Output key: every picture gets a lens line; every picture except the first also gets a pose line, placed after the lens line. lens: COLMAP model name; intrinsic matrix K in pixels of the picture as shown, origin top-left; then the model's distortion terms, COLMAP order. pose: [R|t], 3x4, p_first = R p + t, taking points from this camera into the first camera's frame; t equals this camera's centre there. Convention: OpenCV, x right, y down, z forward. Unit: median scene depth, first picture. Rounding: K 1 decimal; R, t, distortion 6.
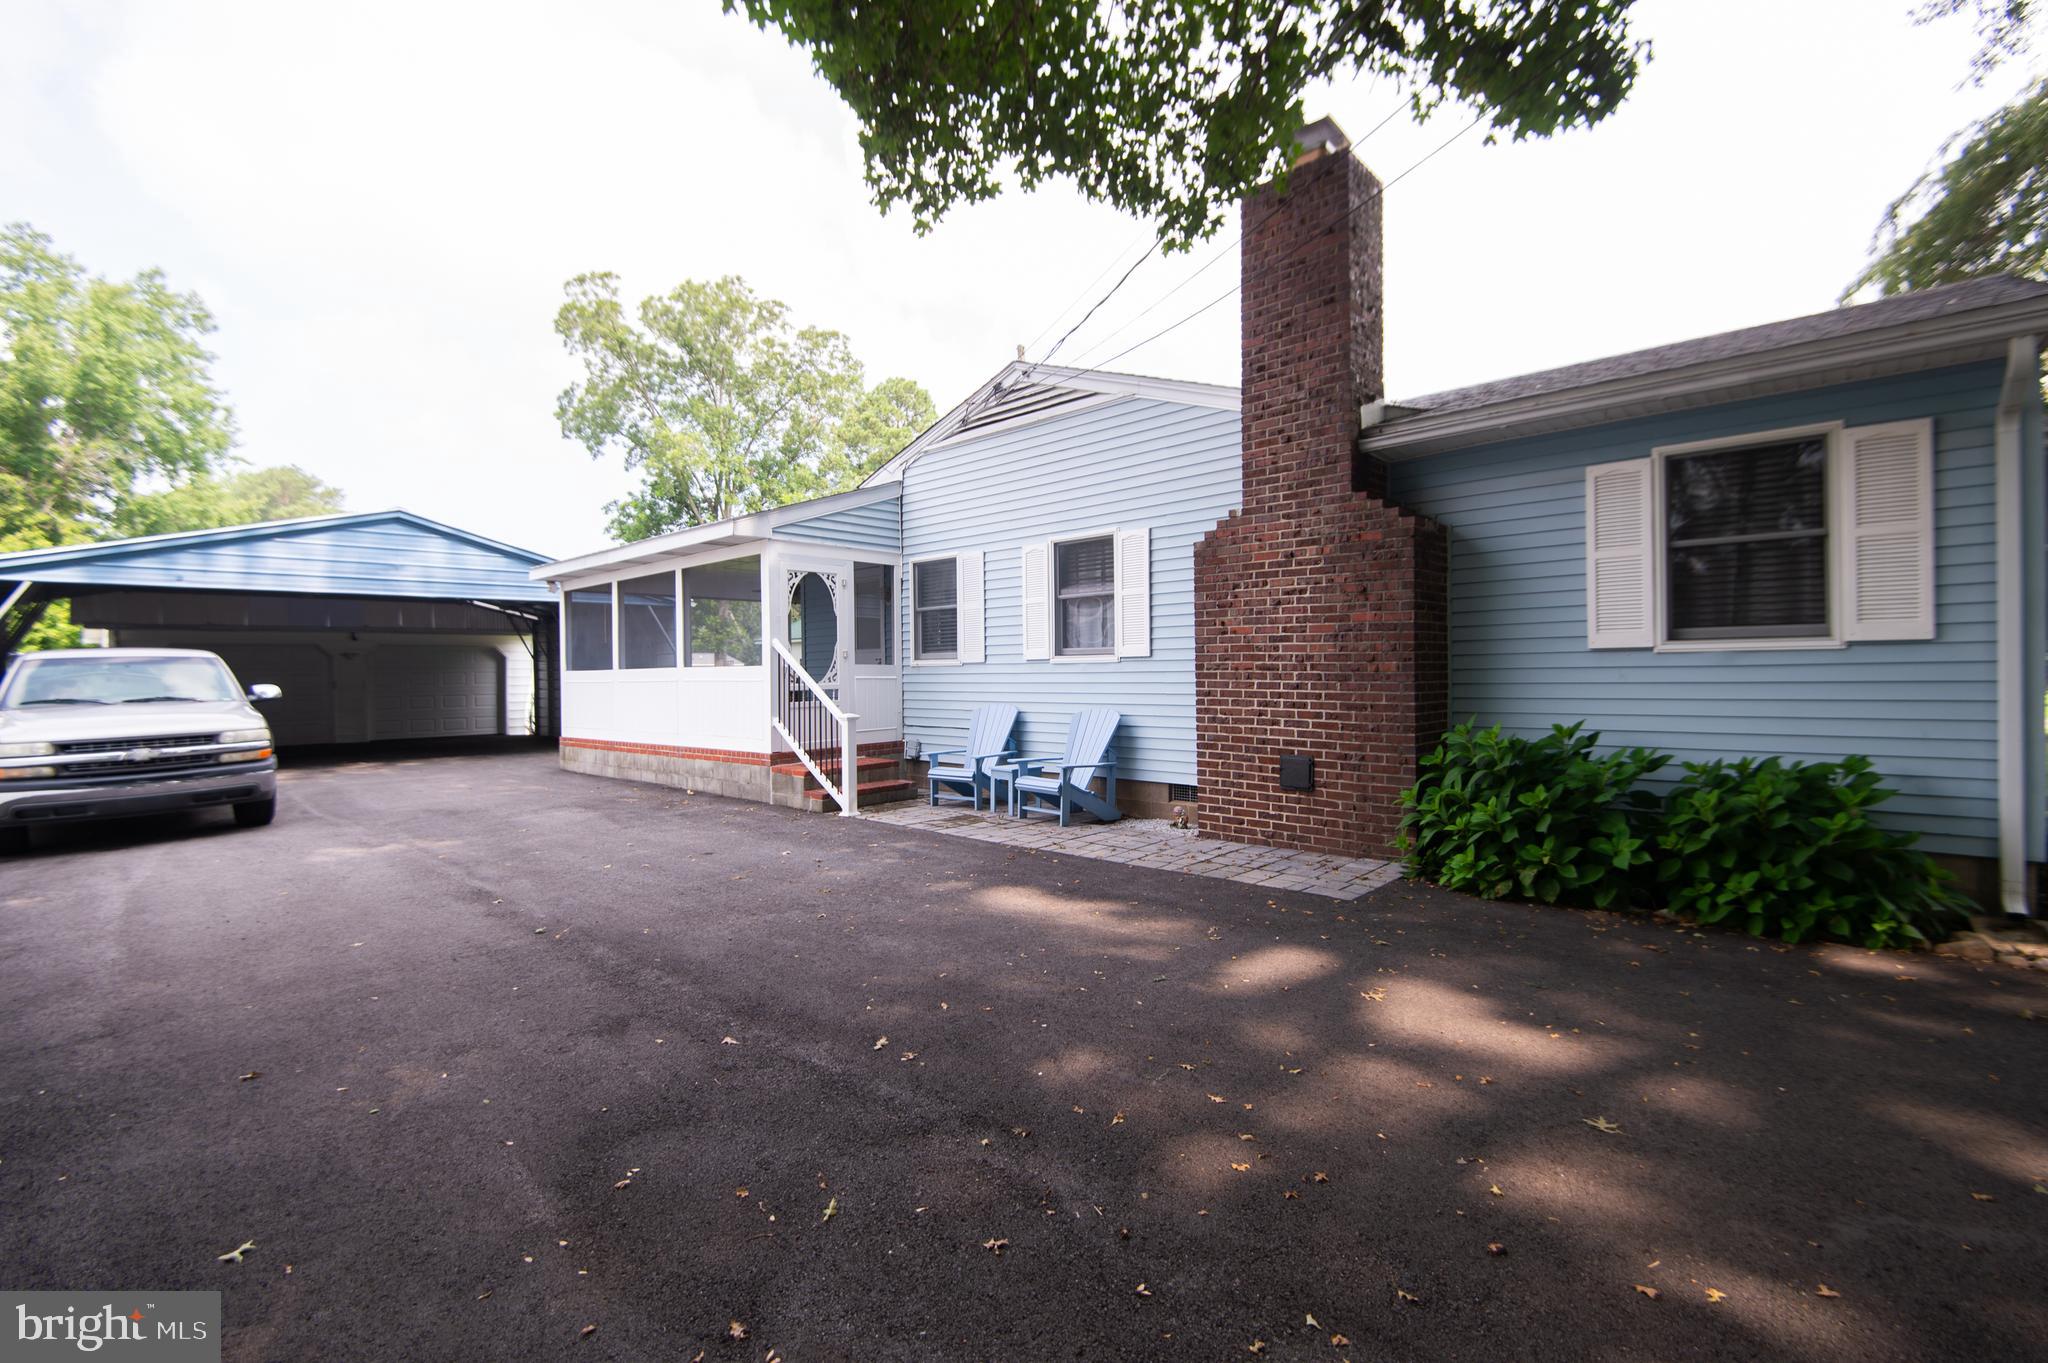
lens RADIAL K [[910.9, 0, 1024.0], [0, 910.9, 681.5], [0, 0, 1]] dist [-0.000827, -0.000740]
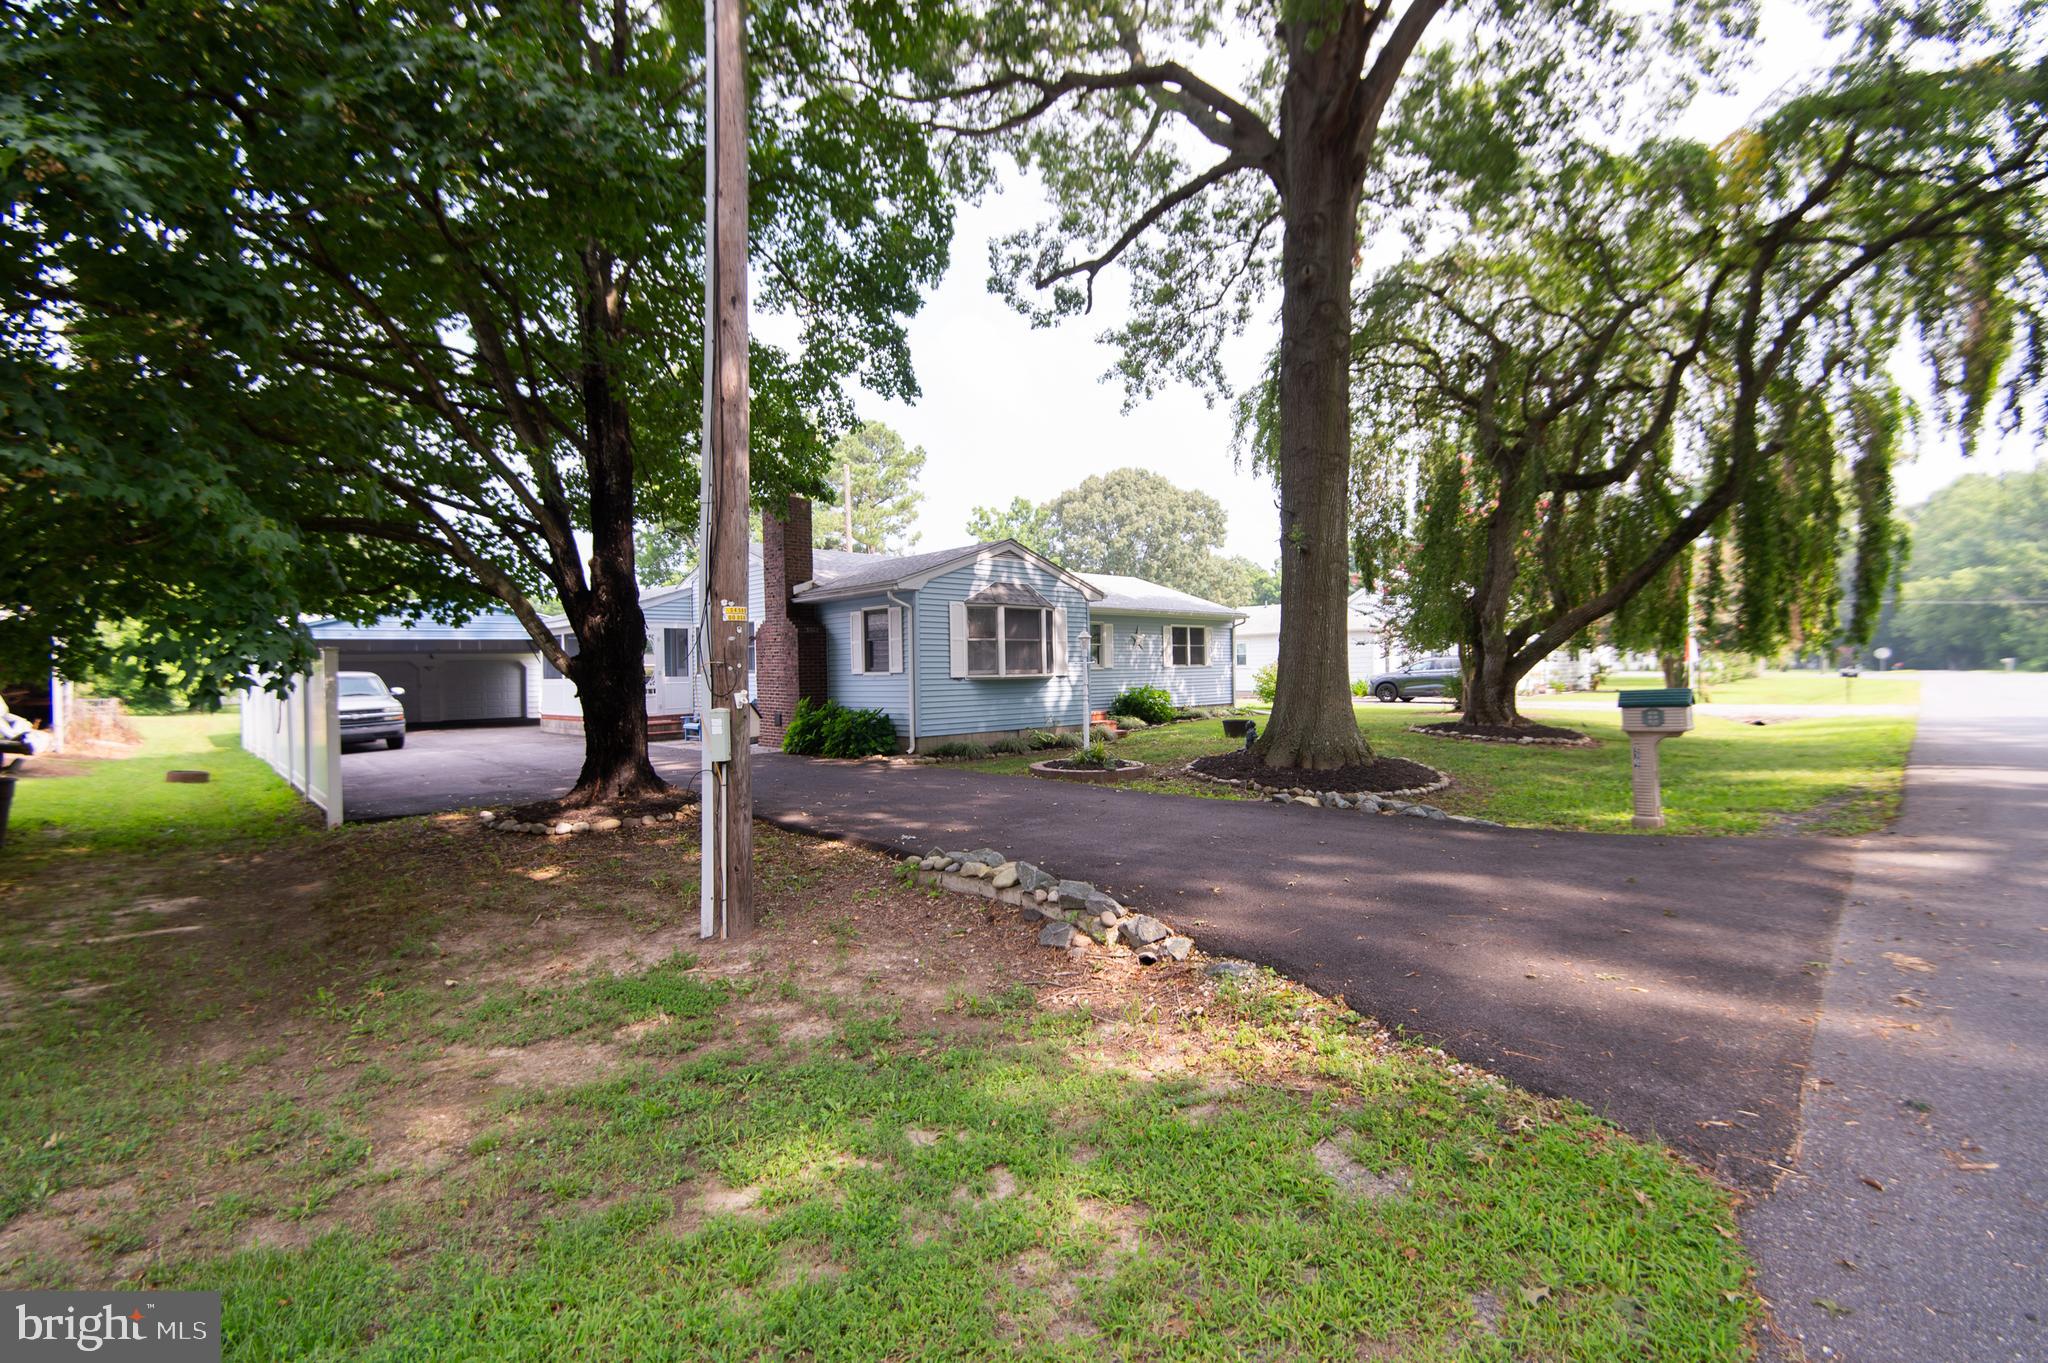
lens RADIAL K [[910.9, 0, 1024.0], [0, 910.9, 681.5], [0, 0, 1]] dist [-0.000827, -0.000740]
pose [[0.998916, -0.004823, -0.046305, 0.475856], [0.005081, 0.999972, 0.005452, -0.009596], [0.046278, -0.005681, 0.998912, -0.687739]]
